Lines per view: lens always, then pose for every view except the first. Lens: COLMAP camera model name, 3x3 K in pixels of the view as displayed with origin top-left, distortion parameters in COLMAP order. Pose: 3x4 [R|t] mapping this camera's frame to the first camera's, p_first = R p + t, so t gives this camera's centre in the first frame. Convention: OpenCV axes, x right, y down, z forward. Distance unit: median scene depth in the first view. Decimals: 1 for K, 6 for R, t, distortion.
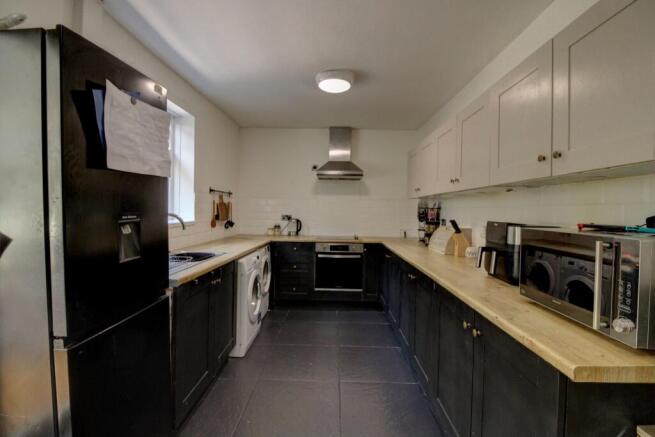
lens RADIAL K [[306.6, 0, 327.0], [0, 306.6, 214.4], [0, 0, 1]] dist [-0.013274, -0.001089]
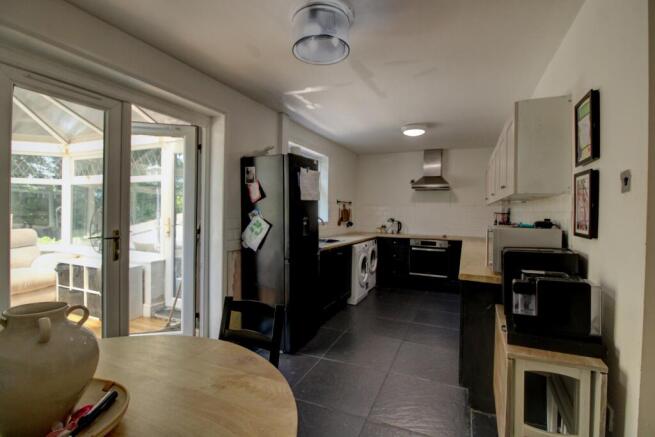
lens RADIAL K [[306.6, 0, 327.3], [0, 306.6, 216.6], [0, 0, 1]] dist [-0.013274, -0.001089]
pose [[0.921456, 0.006048, -0.388437, 0.154477], [-0.006833, 0.999976, -0.000638, -0.001871], [0.388424, 0.003242, 0.921475, -0.397304]]
